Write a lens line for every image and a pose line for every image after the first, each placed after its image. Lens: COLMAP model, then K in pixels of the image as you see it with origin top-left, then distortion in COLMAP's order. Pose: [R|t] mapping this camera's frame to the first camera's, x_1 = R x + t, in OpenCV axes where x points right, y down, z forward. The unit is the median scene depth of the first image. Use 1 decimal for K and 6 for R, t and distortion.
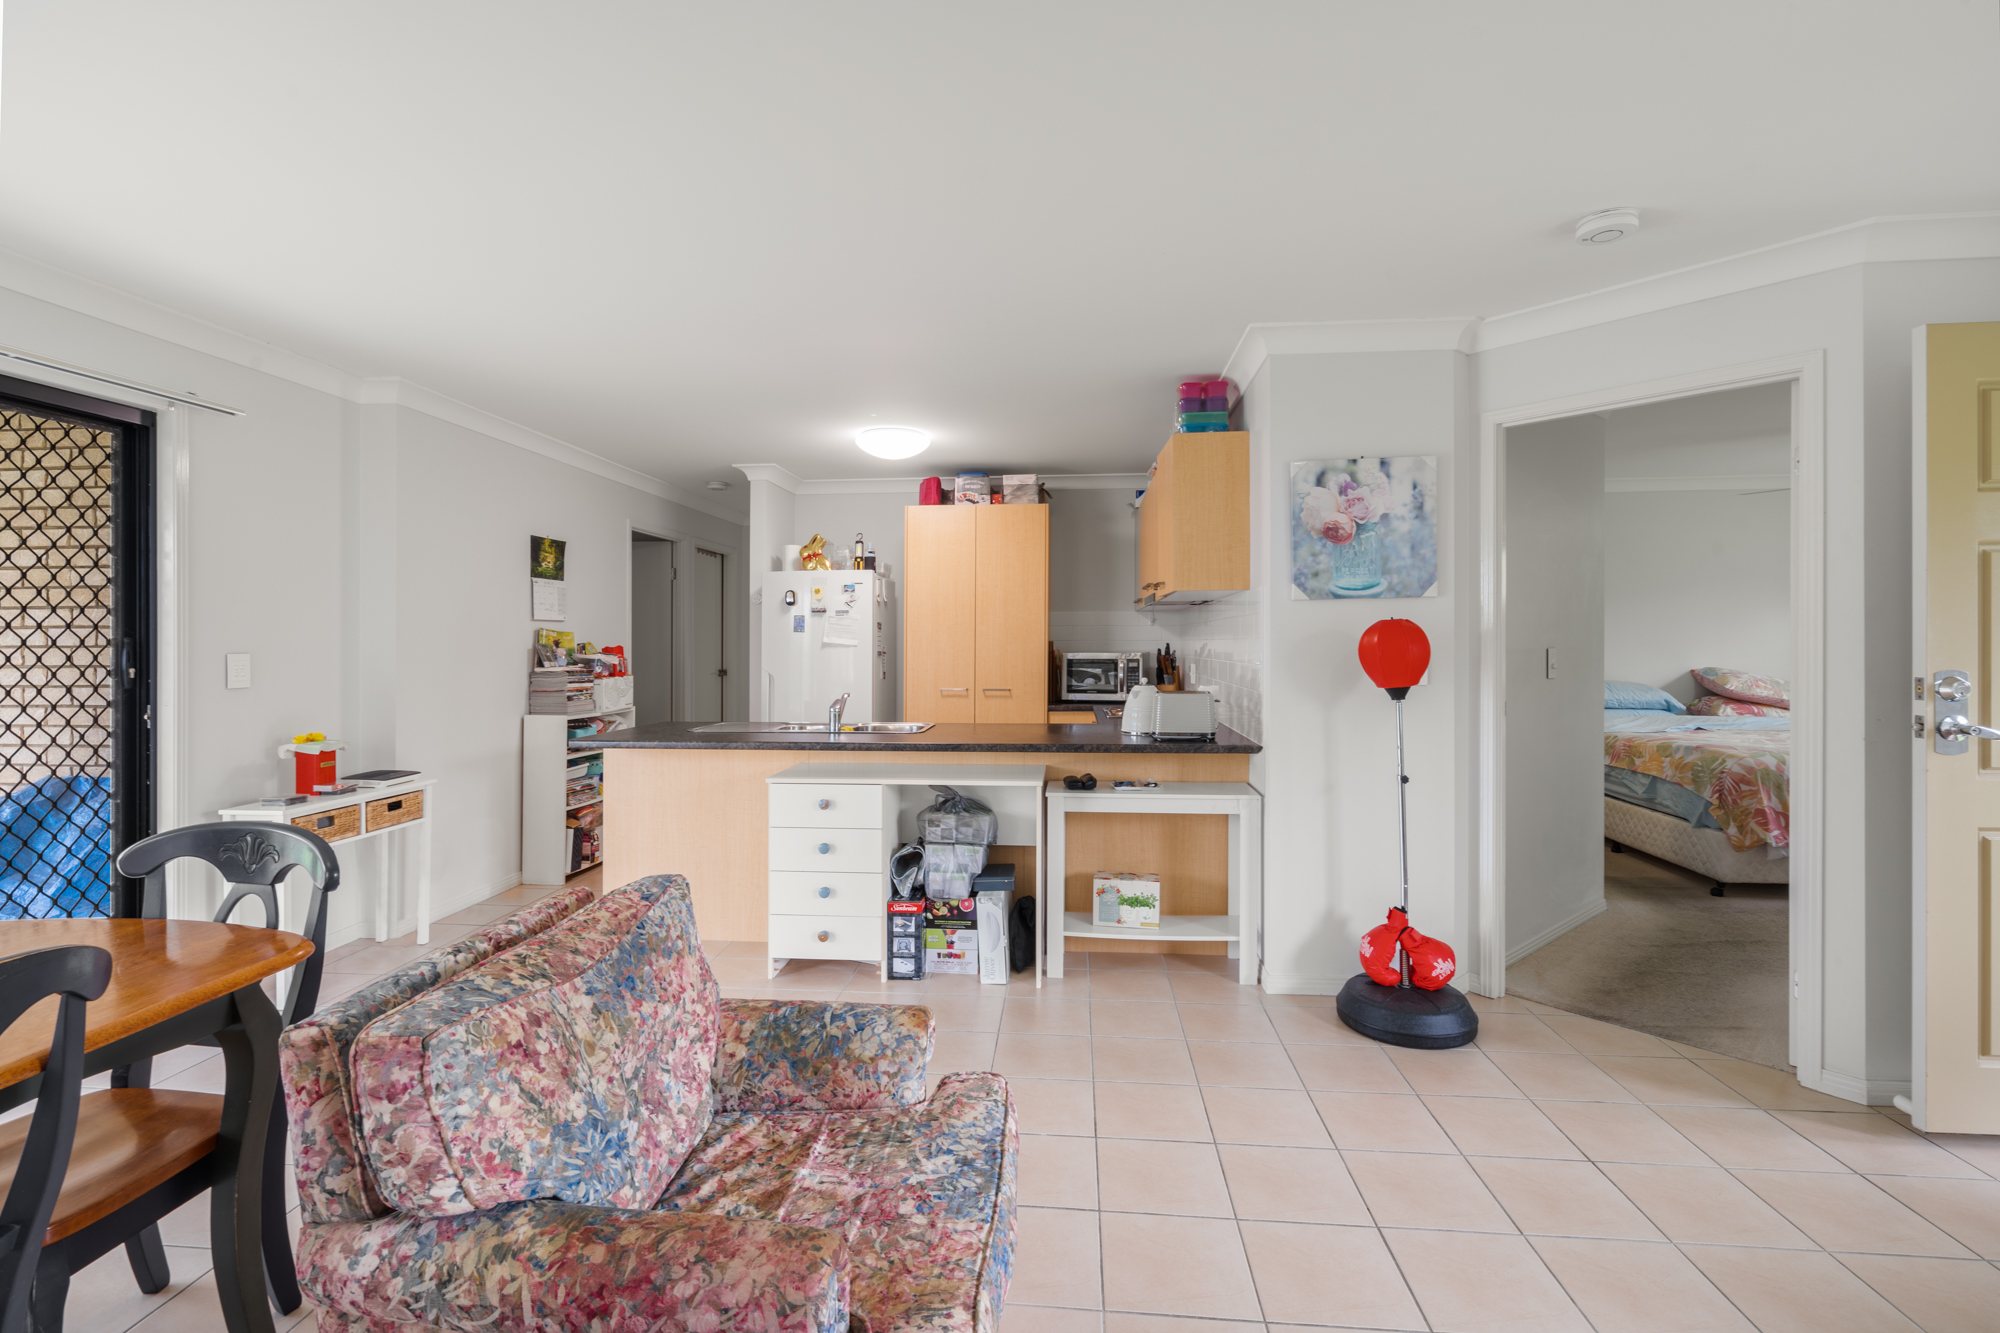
lens RADIAL K [[891.9, 0, 992.3], [0, 891.9, 643.8], [0, 0, 1]] dist [0.002544, 0.000241]
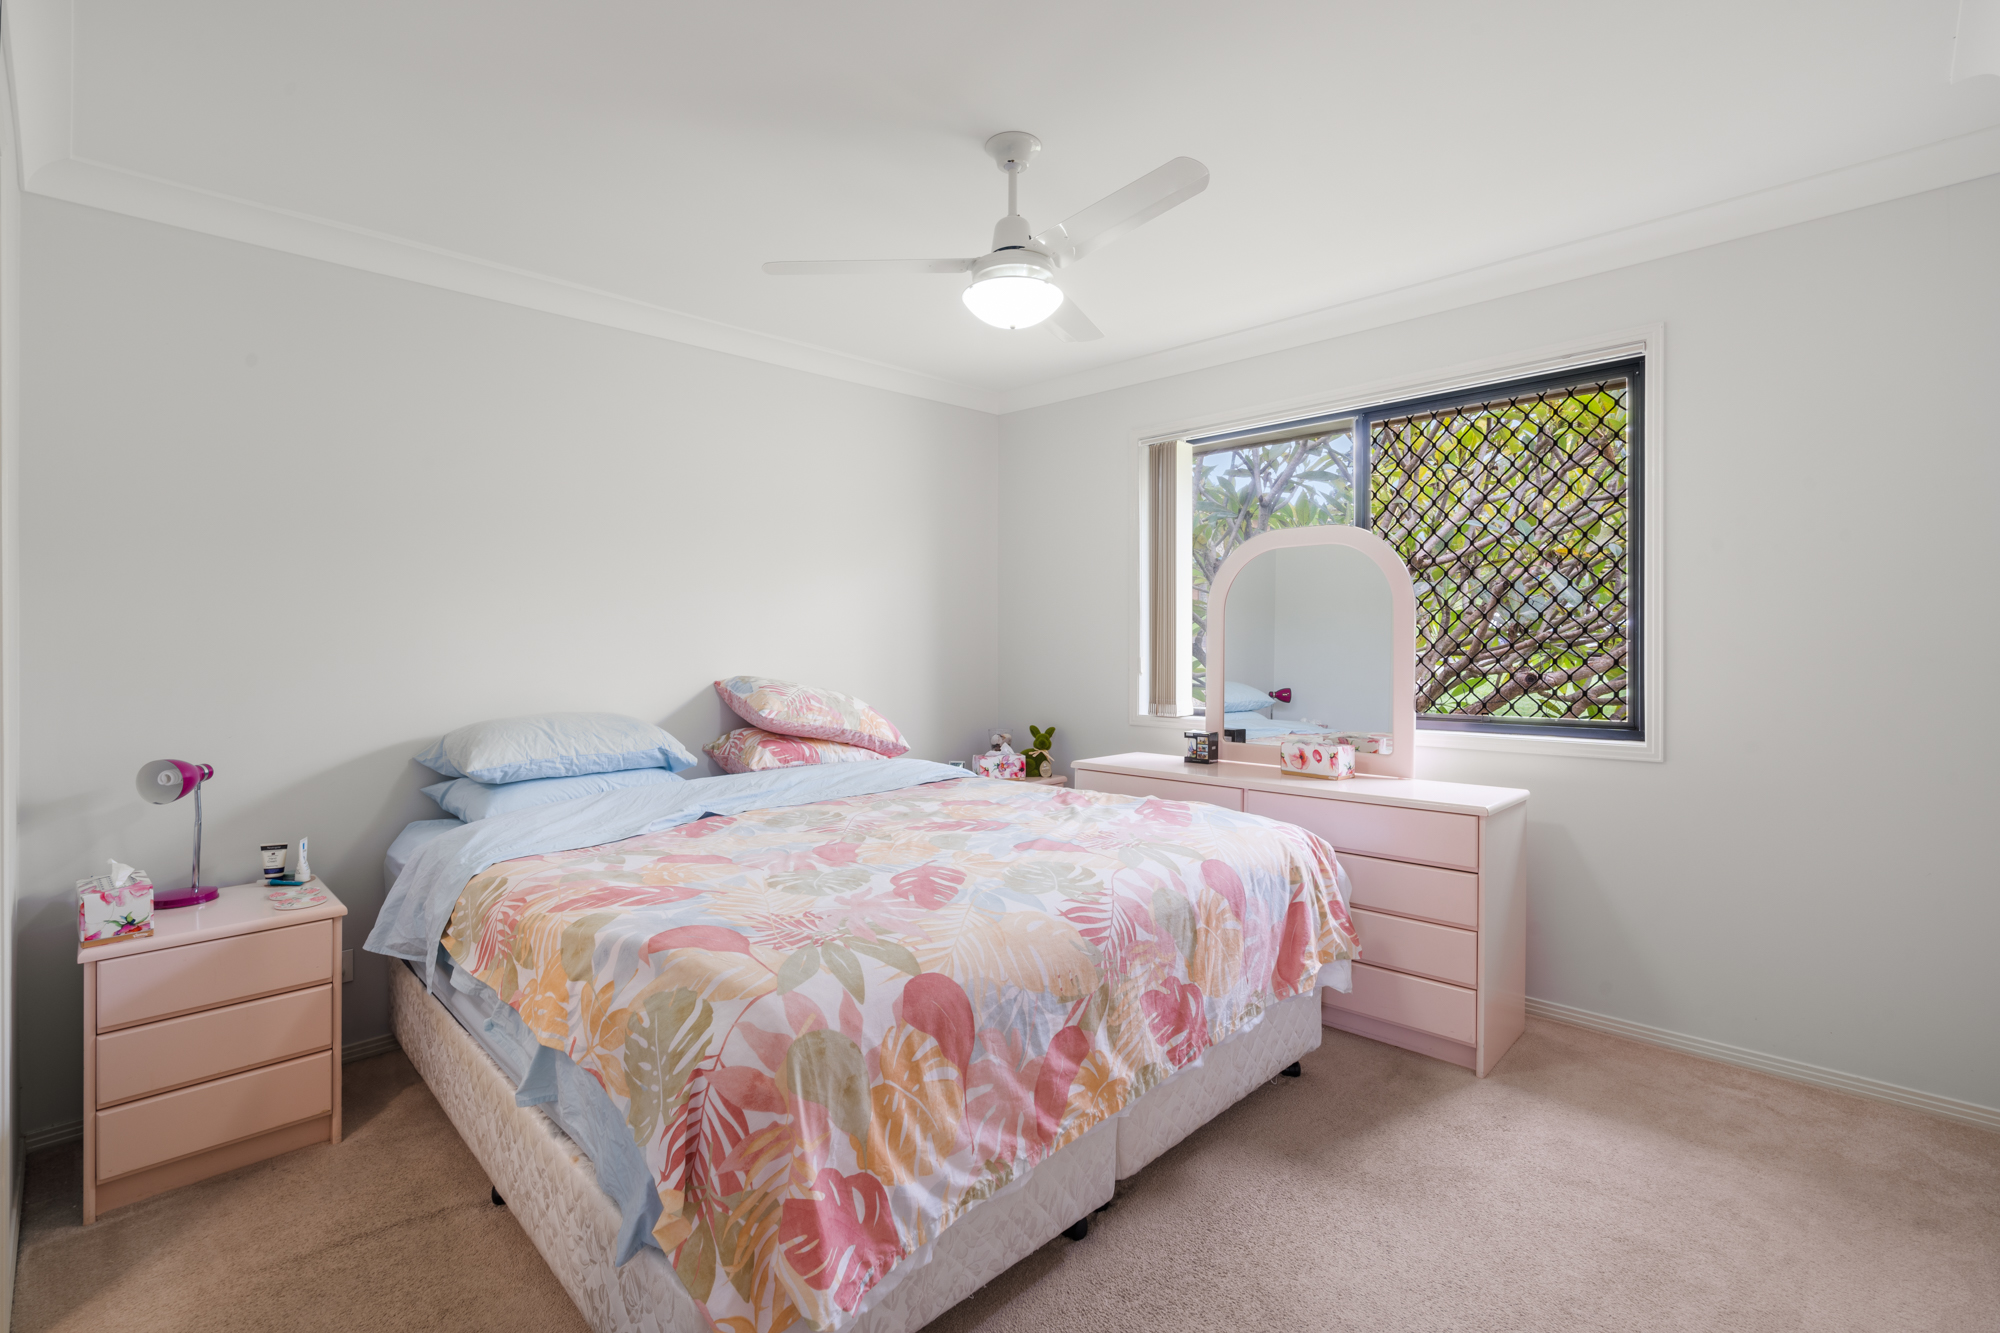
lens RADIAL K [[891.9, 0, 992.3], [0, 891.9, 643.8], [0, 0, 1]] dist [0.002544, 0.000241]
pose [[0.622882, -0.007467, 0.782281, 0.514748], [0.007128, 0.999967, 0.003869, 0.006053], [-0.782284, 0.003166, 0.622914, 0.589572]]
